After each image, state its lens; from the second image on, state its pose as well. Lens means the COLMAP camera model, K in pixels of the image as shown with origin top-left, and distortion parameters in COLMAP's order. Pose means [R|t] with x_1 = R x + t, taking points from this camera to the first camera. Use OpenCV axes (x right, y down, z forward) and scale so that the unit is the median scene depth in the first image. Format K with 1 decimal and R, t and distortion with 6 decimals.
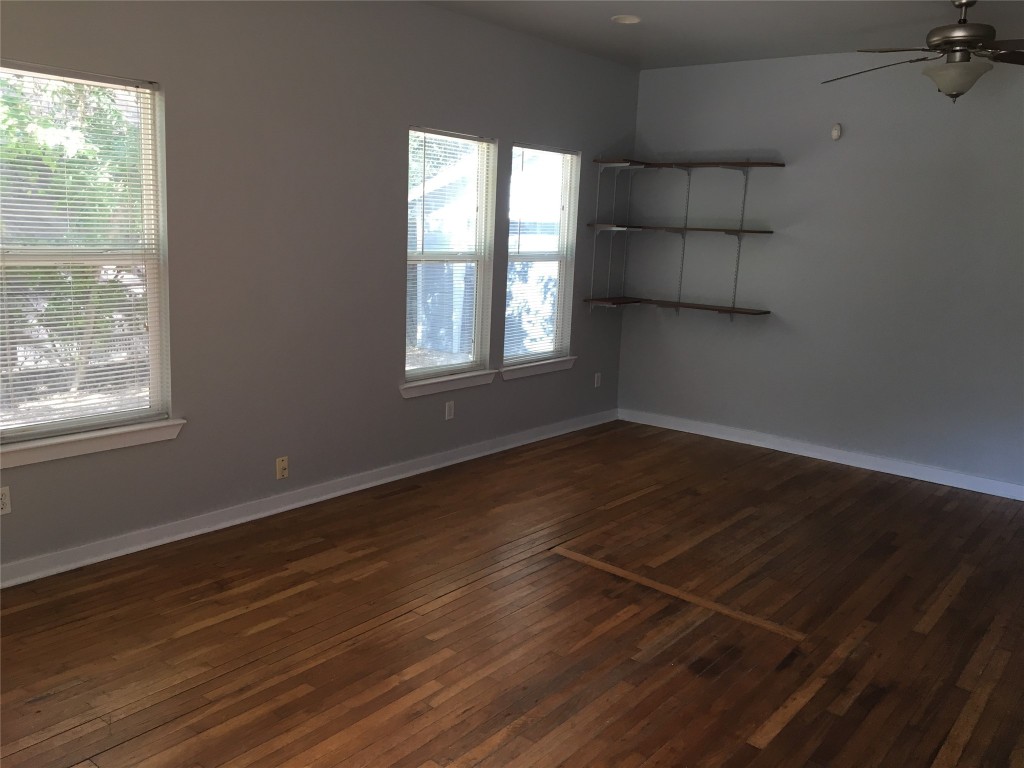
lens RADIAL K [[867.4, 0, 508.6], [0, 867.4, 383.2], [0, 0, 1]] dist [0.090432, -0.130210]
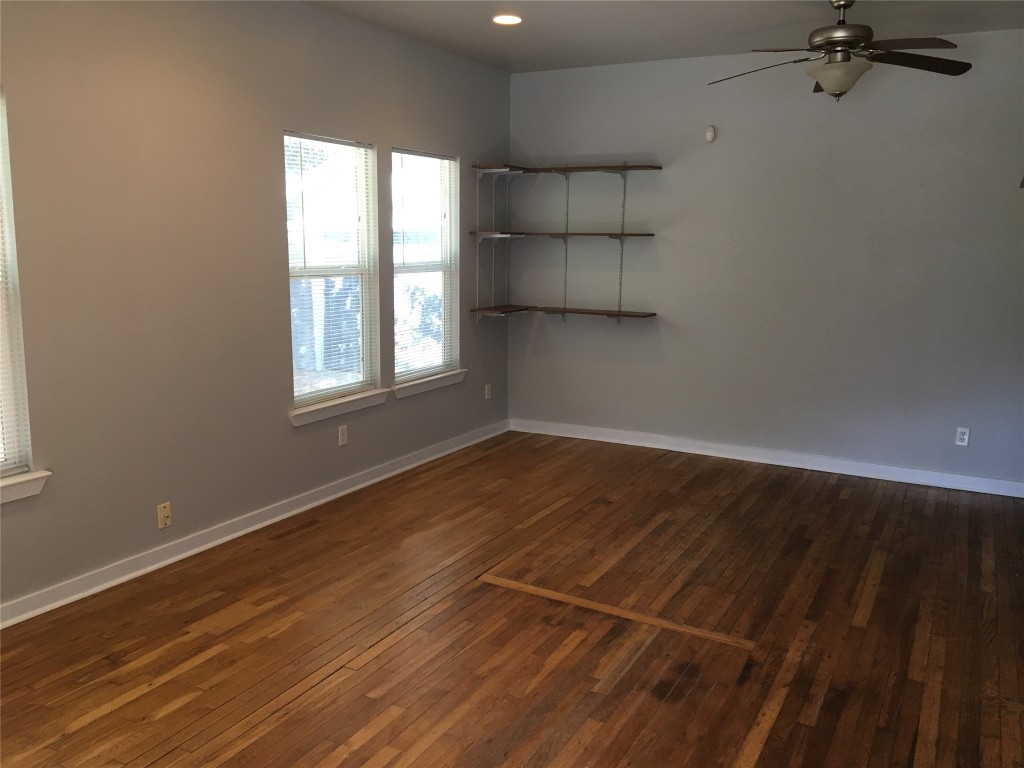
lens RADIAL K [[868.6, 0, 509.4], [0, 868.6, 381.6], [0, 0, 1]] dist [0.109158, -0.189331]
pose [[0.982845, -0.061790, 0.173773, -0.064063], [0.063725, 0.997952, -0.005575, -0.012057], [-0.173073, 0.016554, 0.984770, 0.059001]]
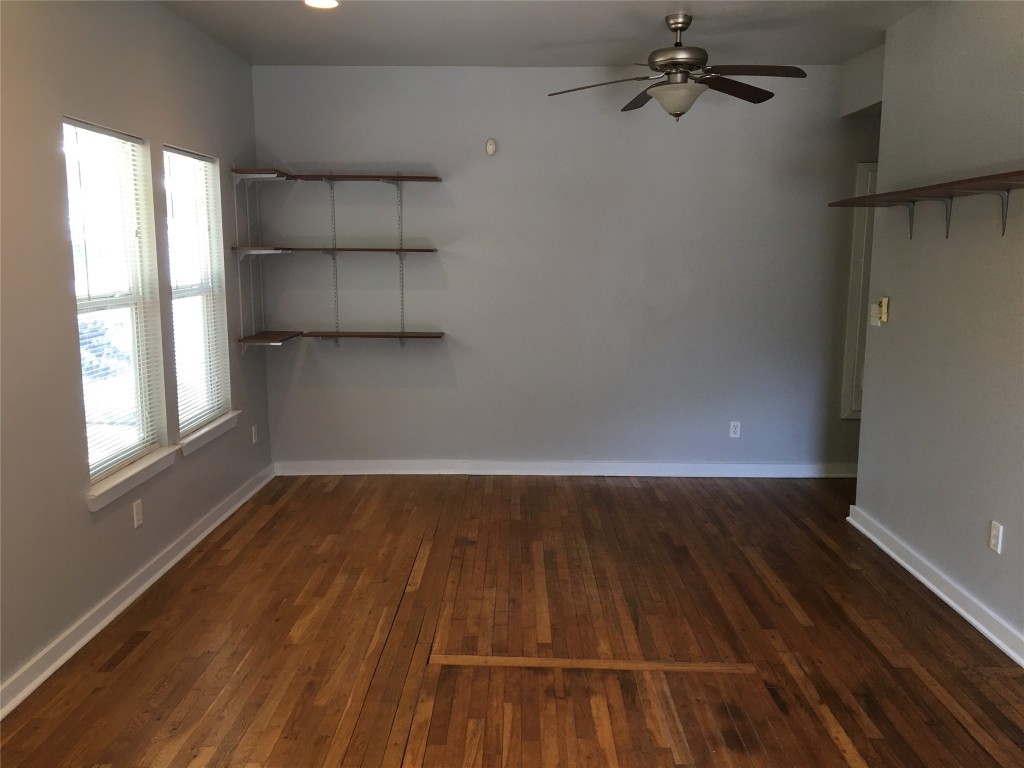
lens RADIAL K [[867.4, 0, 508.6], [0, 867.4, 383.2], [0, 0, 1]] dist [0.090432, -0.130210]
pose [[0.781247, -0.135553, 0.609326, -0.320509], [0.144529, 0.988892, 0.034685, -0.070095], [-0.607260, 0.060967, 0.792161, 0.293590]]
